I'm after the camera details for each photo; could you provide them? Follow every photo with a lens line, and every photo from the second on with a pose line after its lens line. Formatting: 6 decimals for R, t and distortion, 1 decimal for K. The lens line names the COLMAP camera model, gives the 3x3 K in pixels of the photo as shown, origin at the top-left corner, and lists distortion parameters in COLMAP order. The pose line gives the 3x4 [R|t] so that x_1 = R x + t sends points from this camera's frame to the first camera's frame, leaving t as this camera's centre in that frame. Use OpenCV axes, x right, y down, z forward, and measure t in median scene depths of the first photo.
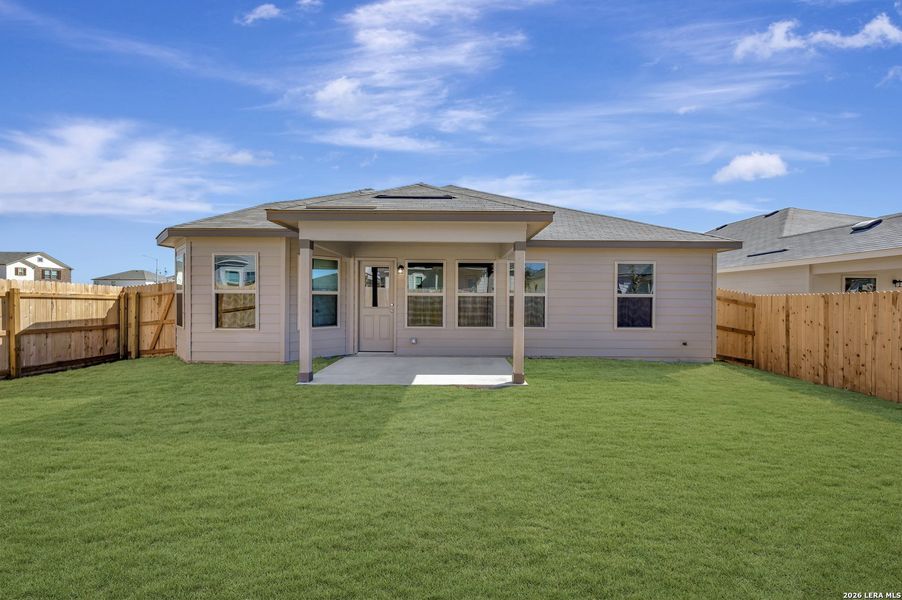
lens RADIAL K [[351.1, 0, 453.9], [0, 351.1, 295.2], [0, 0, 1]] dist [-0.003001, 0.000200]
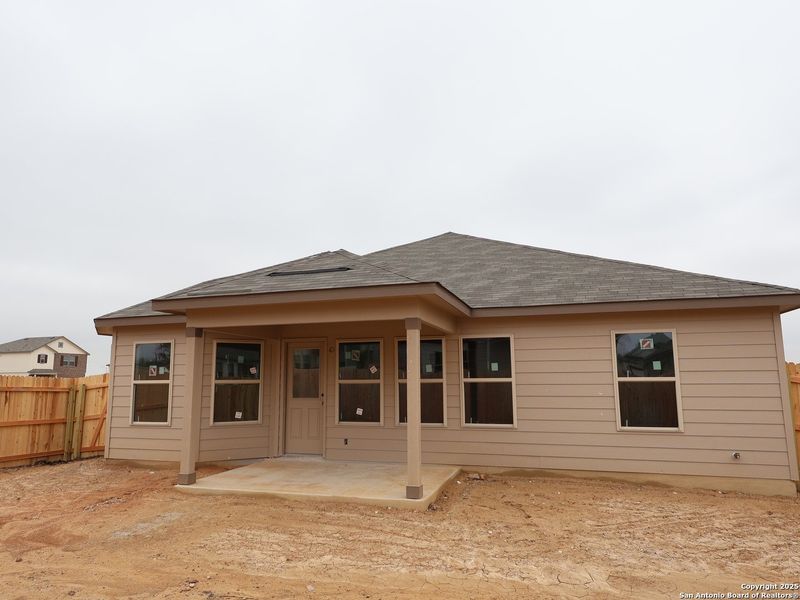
lens RADIAL K [[521.5, 0, 400.2], [0, 521.5, 304.4], [0, 0, 1]] dist [0.007968, -0.005011]
pose [[0.954138, -0.057120, -0.293866, 0.367499], [0.015527, 0.989749, -0.141969, -0.007474], [0.298963, 0.130896, 0.945245, -0.117256]]
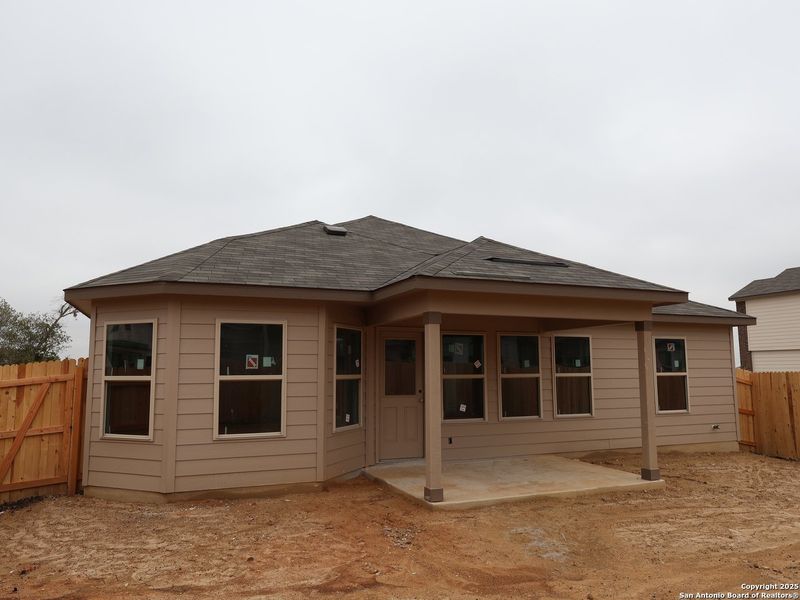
lens RADIAL K [[574.4, 0, 398.1], [0, 574.4, 303.0], [0, 0, 1]] dist [0.006562, -0.005218]
pose [[0.924853, 0.033134, 0.378878, -0.686808], [0.008379, 0.994181, -0.107397, -0.028999], [-0.380232, 0.102501, 0.919194, -0.100076]]
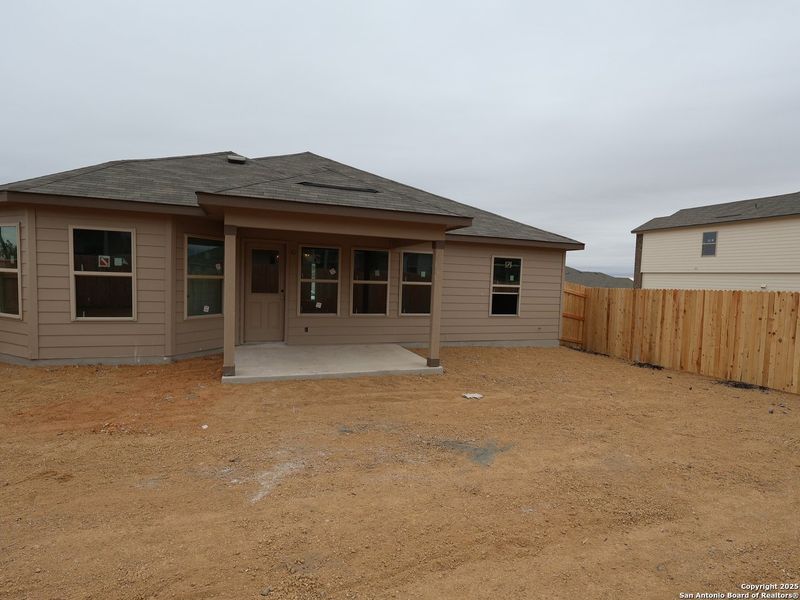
lens RADIAL K [[418.3, 0, 399.8], [0, 418.3, 301.0], [0, 0, 1]] dist [0.000331, -0.000233]
pose [[0.938871, 0.006796, 0.344201, -0.269064], [-0.031494, 0.997308, 0.066216, -0.031035], [-0.342824, -0.073008, 0.936558, -0.149754]]
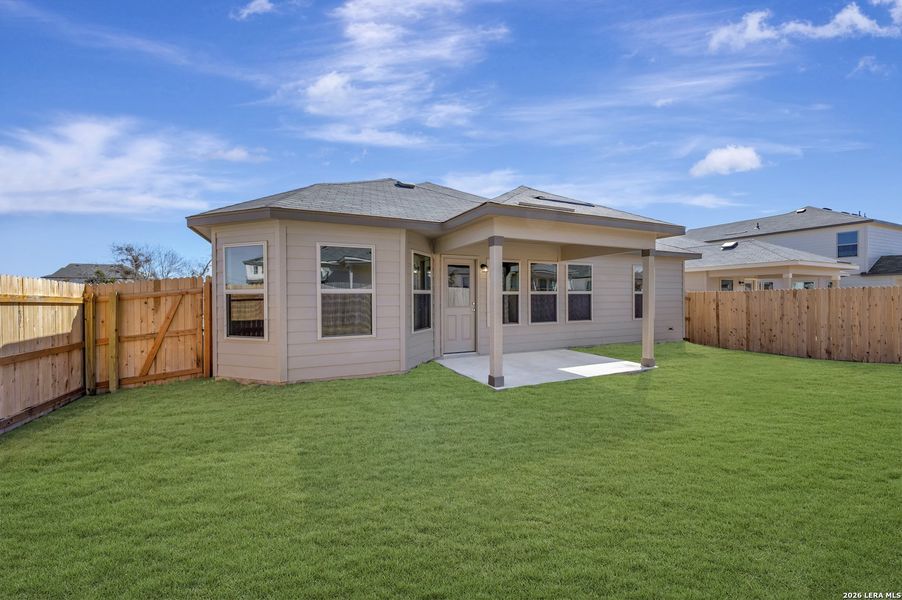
lens RADIAL K [[358.3, 0, 451.3], [0, 358.3, 298.4], [0, 0, 1]] dist [0.003491, -0.000093]
pose [[0.904992, -0.012615, 0.425243, -0.667082], [0.005881, 0.999836, 0.017145, -0.005525], [-0.425389, -0.013015, 0.904917, 0.121741]]
